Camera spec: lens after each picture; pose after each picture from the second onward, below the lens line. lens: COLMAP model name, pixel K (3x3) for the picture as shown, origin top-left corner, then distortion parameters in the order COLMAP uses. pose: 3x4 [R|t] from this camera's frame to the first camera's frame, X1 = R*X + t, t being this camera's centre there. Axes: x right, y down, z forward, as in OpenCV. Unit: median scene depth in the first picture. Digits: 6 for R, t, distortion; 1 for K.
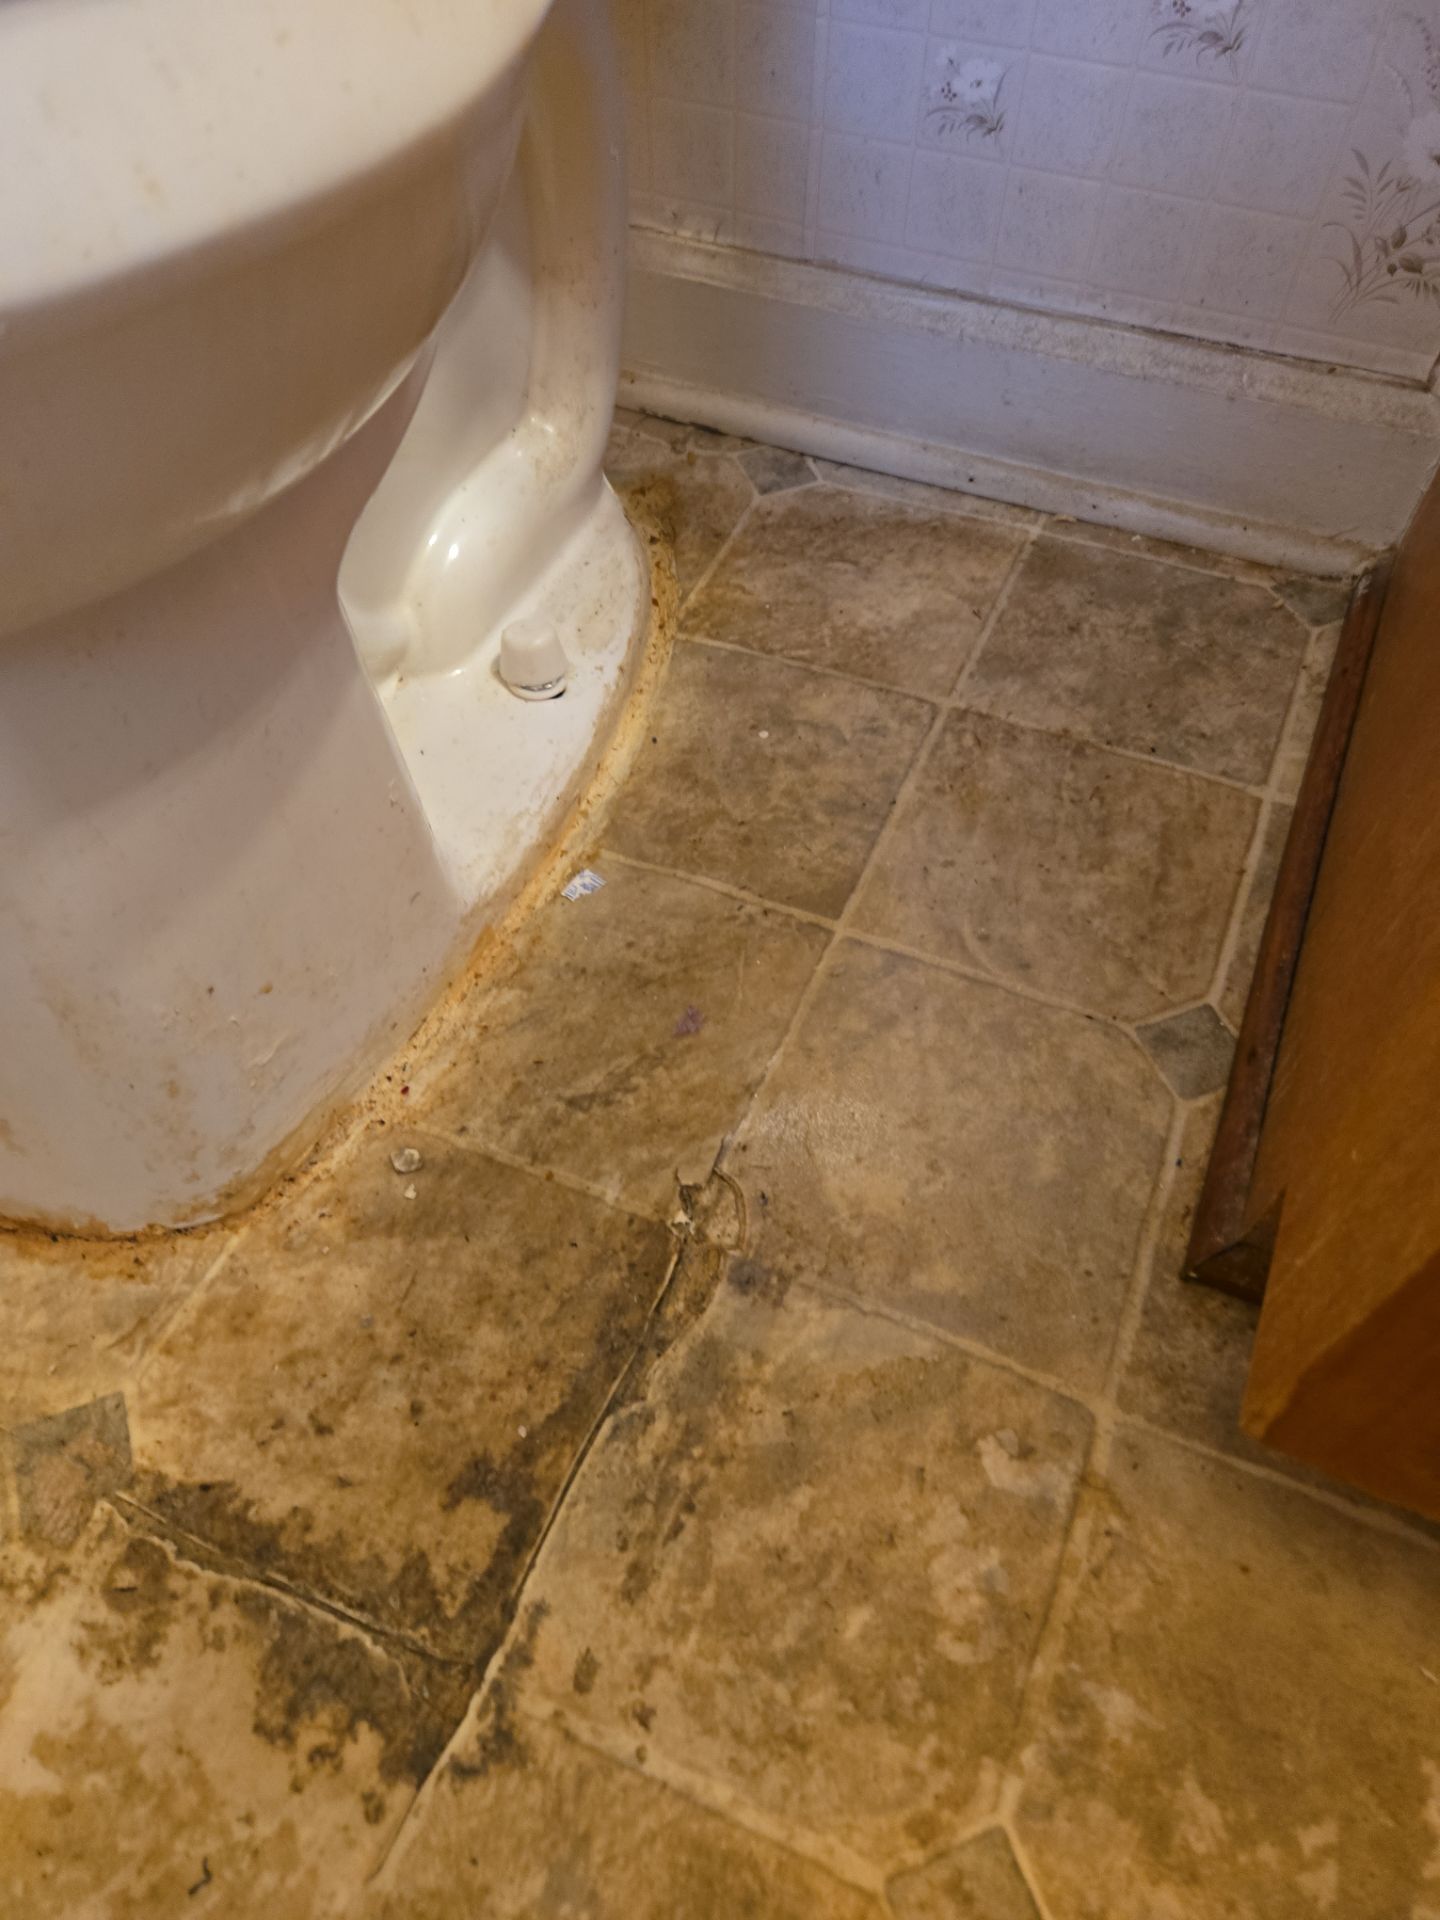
lens RADIAL K [[1331.1, 0, 723.9], [0, 1331.1, 944.9], [0, 0, 1]] dist [0.080393, -0.072232]
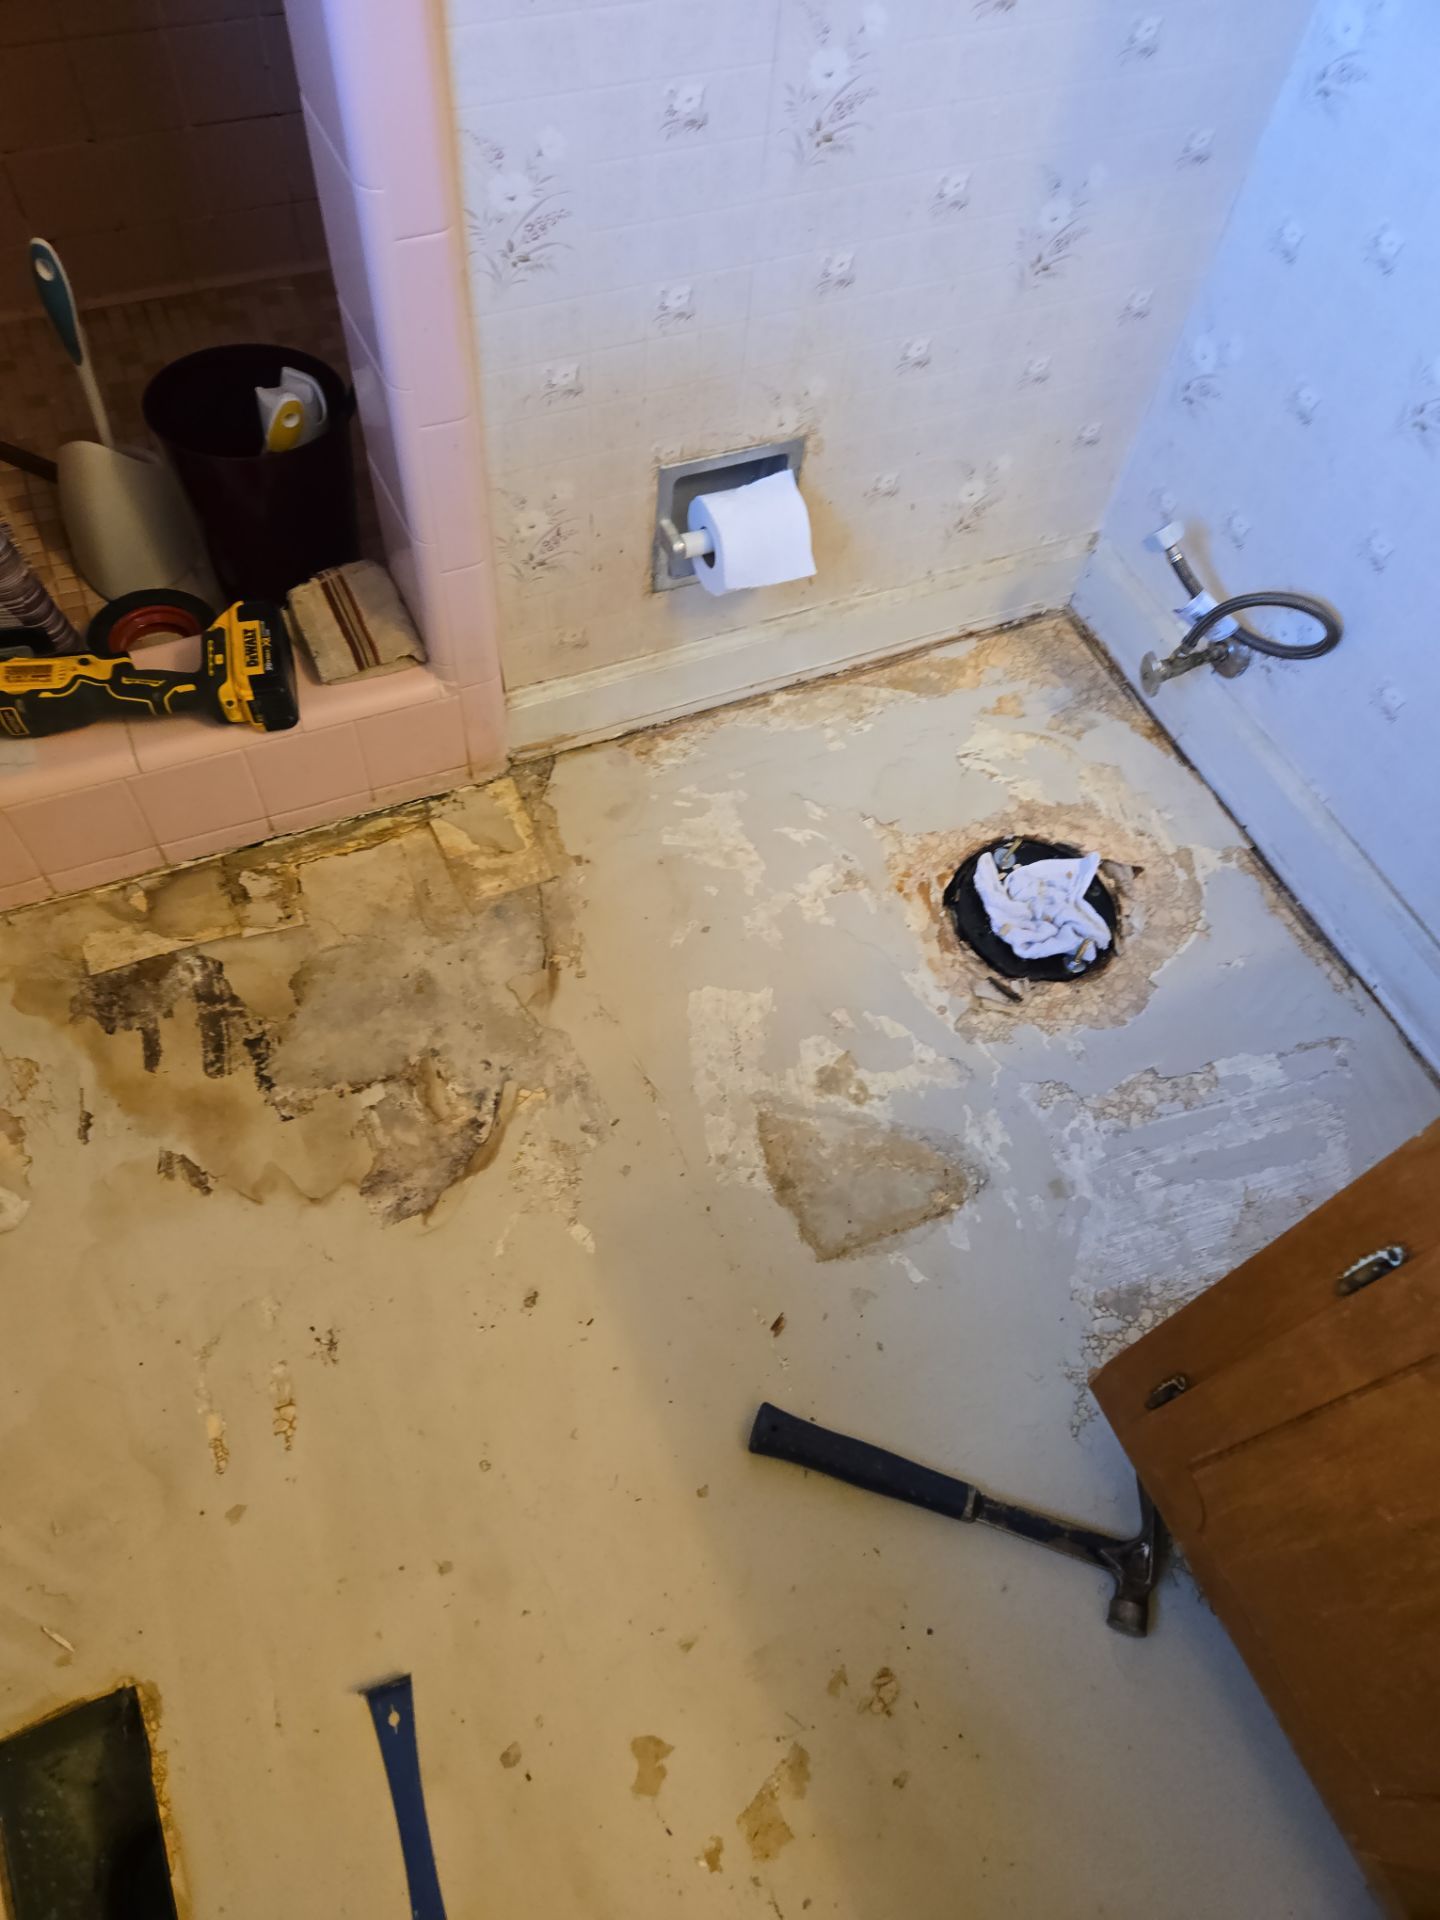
lens RADIAL K [[1331.1, 0, 702.8], [0, 1331.1, 954.4], [0, 0, 1]] dist [0.080393, -0.072232]
pose [[0.733212, 0.608606, -0.303311, 0.088509], [-0.580749, 0.792485, 0.186275, -0.317702], [0.353738, 0.039568, 0.934507, -1.543367]]
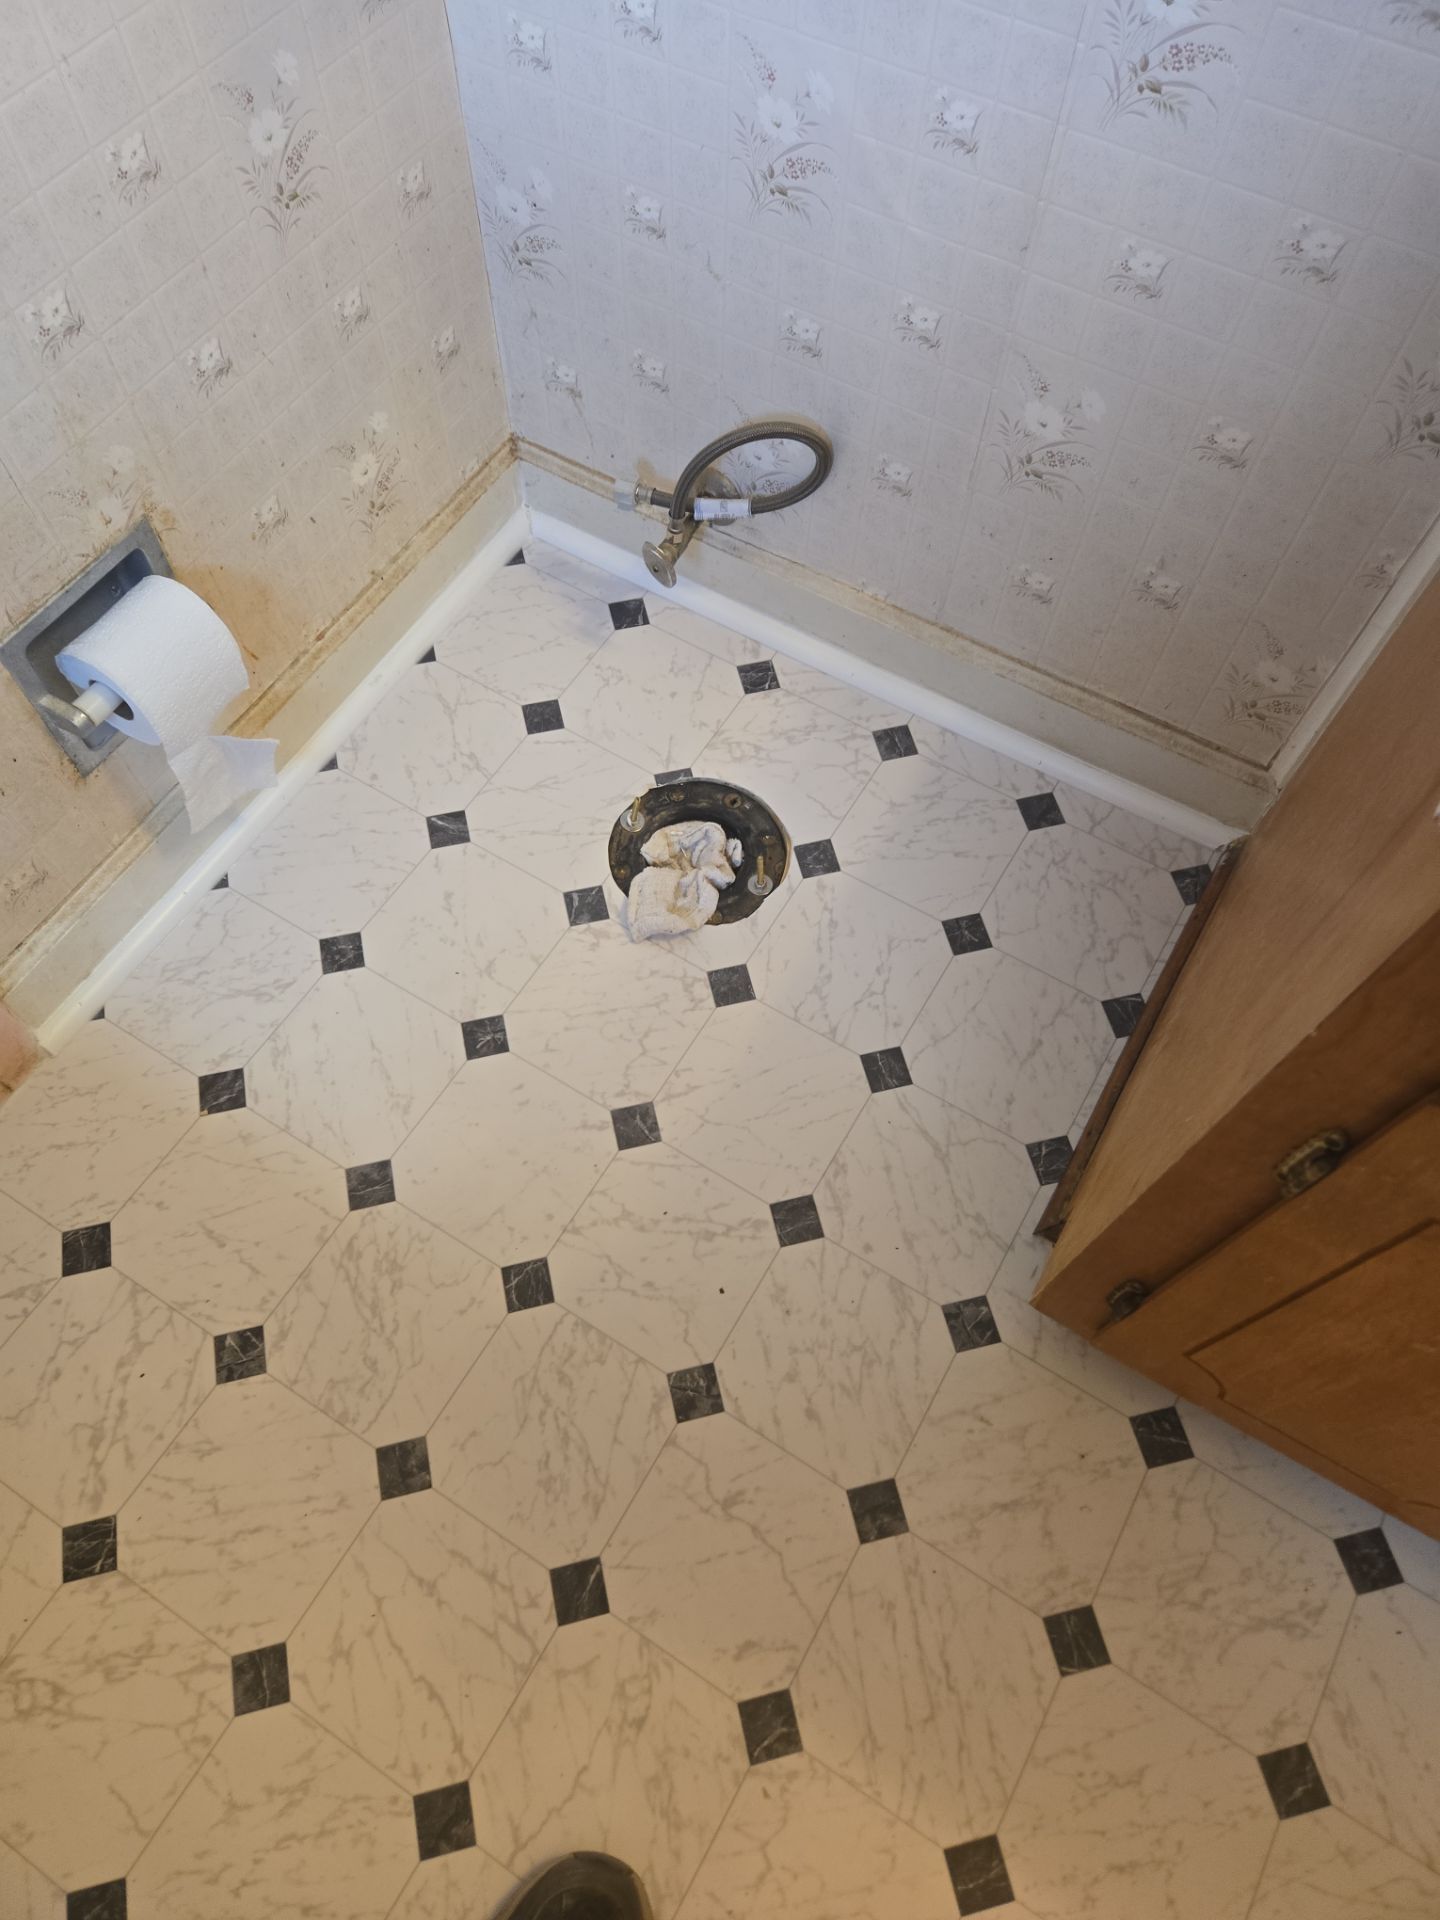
lens RADIAL K [[1331.1, 0, 716.7], [0, 1331.1, 953.6], [0, 0, 1]] dist [0.080393, -0.072232]
pose [[0.992560, 0.114159, -0.042346, -0.144267], [-0.105335, 0.979510, 0.171653, -0.537003], [0.061074, -0.165915, 0.984247, -1.154352]]
